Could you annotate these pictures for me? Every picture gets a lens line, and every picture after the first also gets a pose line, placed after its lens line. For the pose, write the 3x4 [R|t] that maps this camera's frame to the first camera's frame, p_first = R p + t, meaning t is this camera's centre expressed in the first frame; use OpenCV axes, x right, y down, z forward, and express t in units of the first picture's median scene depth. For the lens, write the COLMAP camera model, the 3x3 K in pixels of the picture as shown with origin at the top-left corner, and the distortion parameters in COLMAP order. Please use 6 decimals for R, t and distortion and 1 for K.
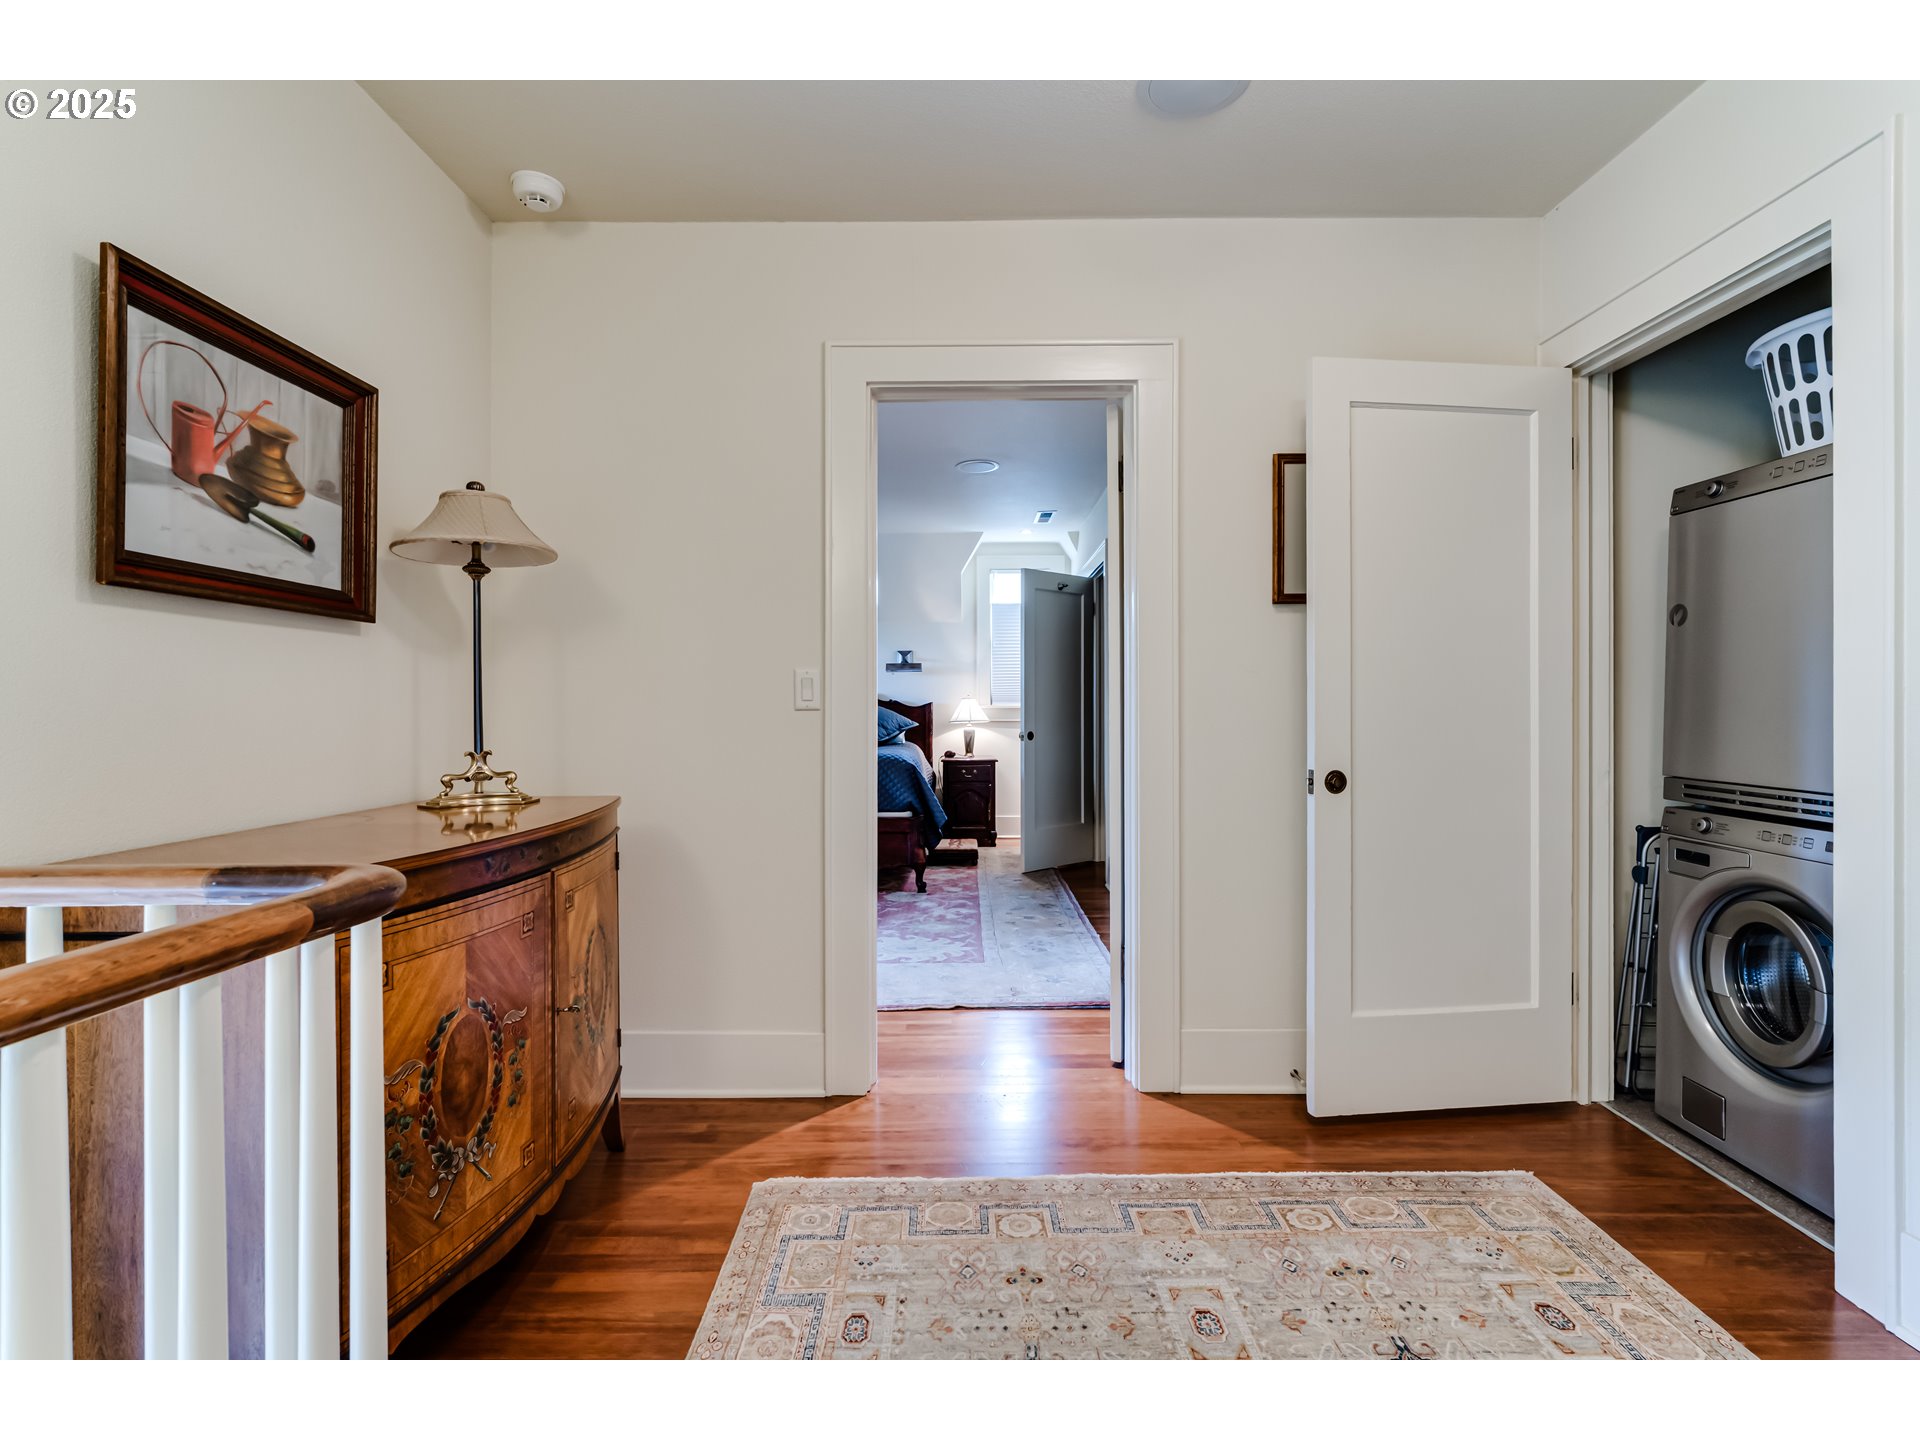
lens RADIAL K [[876.2, 0, 959.8], [0, 876.2, 707.4], [0, 0, 1]] dist [-0.000440, -0.000094]
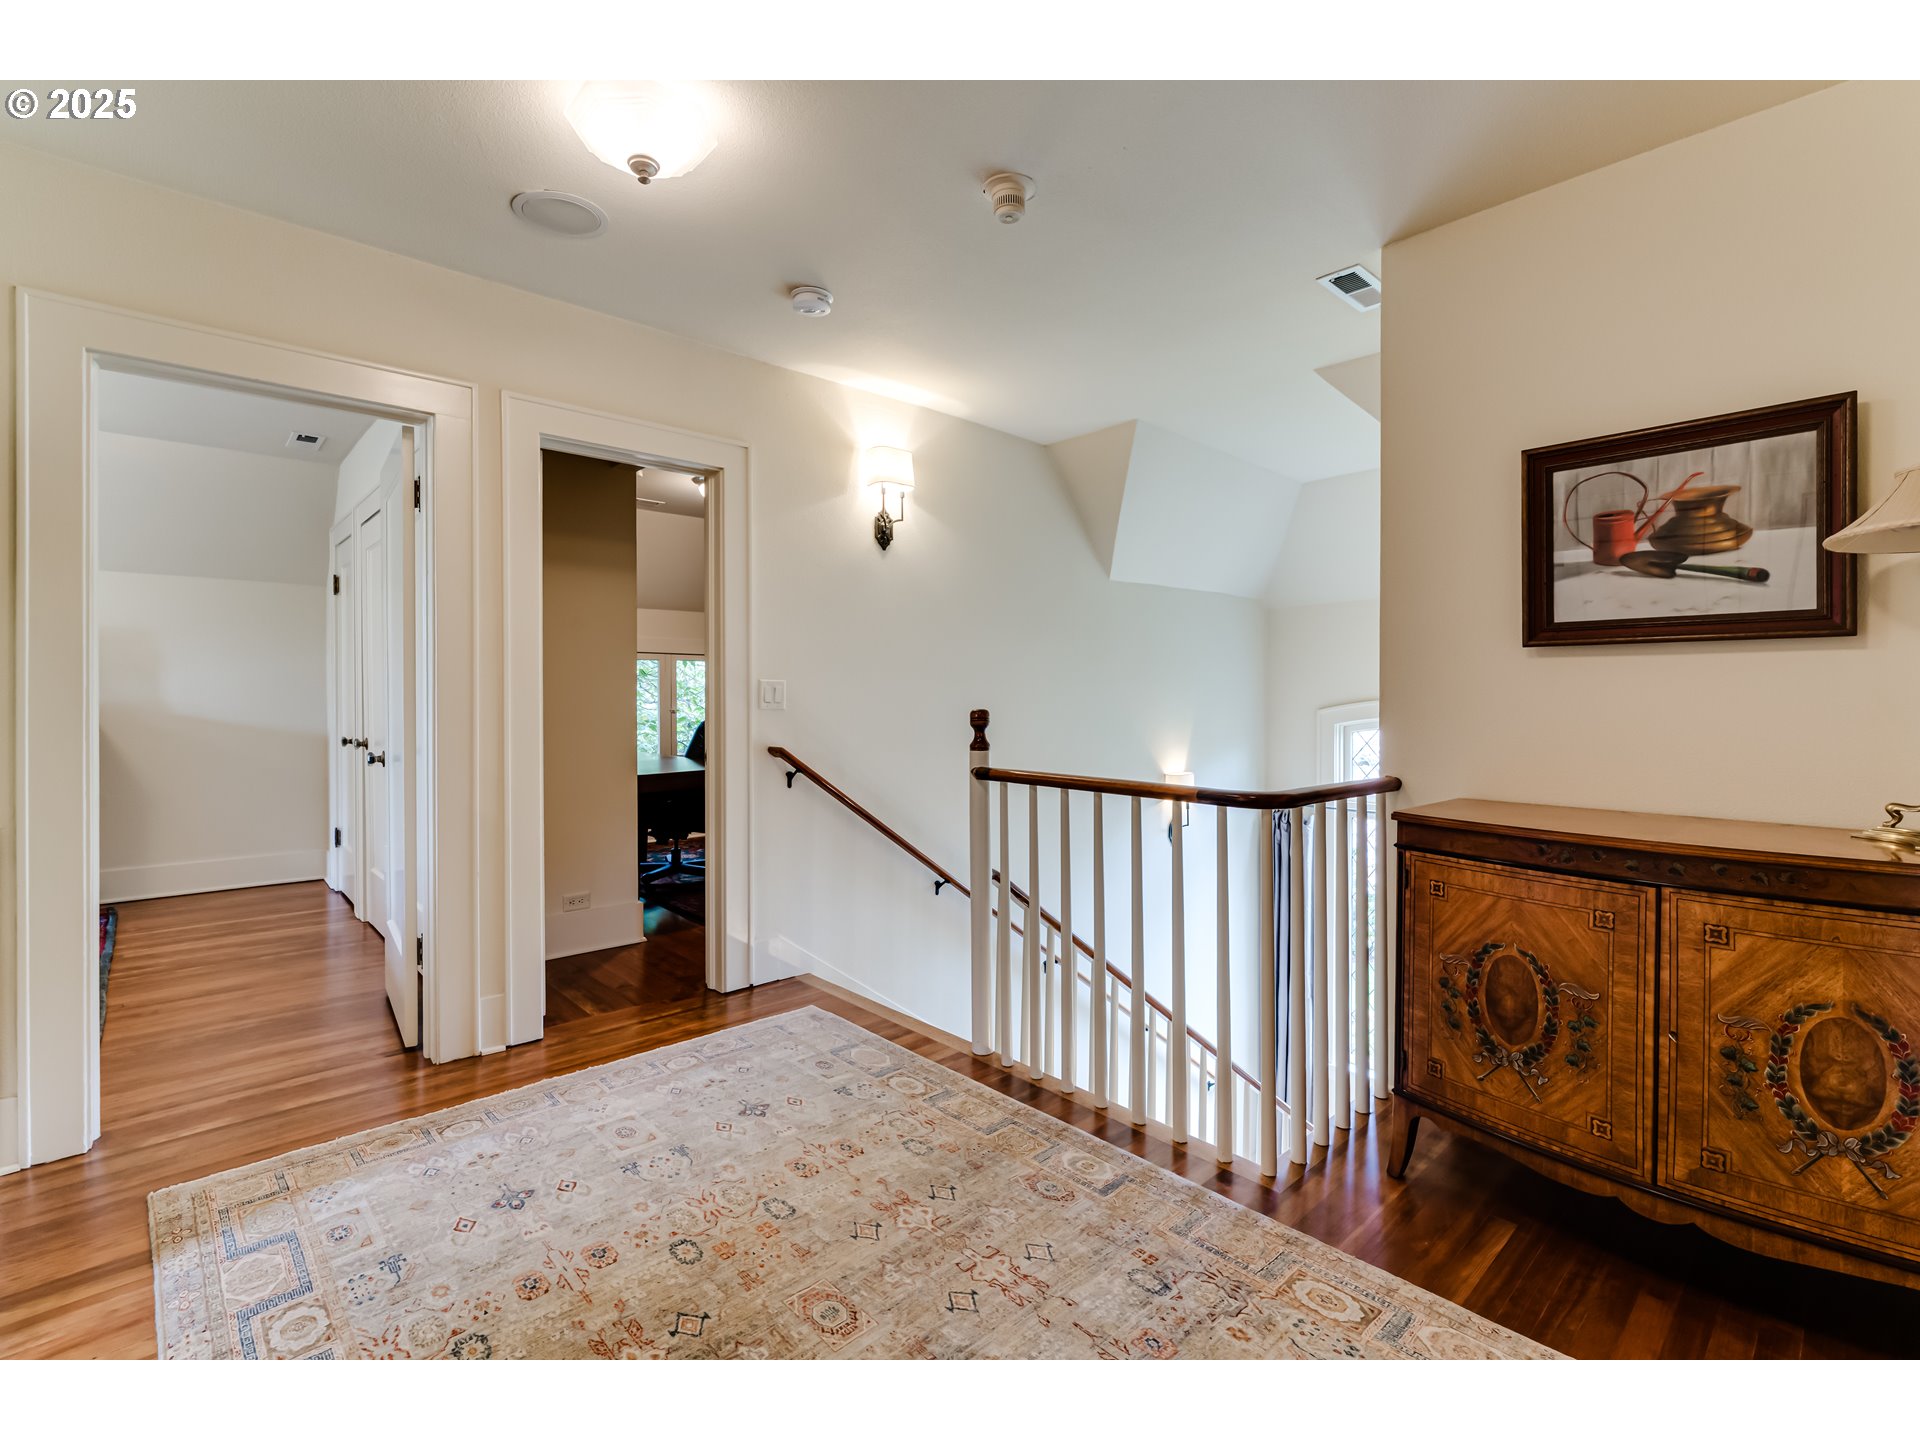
lens RADIAL K [[876.2, 0, 961.6], [0, 876.2, 708.8], [0, 0, 1]] dist [-0.000440, -0.000094]
pose [[-0.732852, 0.008492, -0.680335, 0.865051], [-0.000406, 0.999916, 0.012918, -0.034768], [0.680388, 0.009744, -0.732787, 1.280479]]
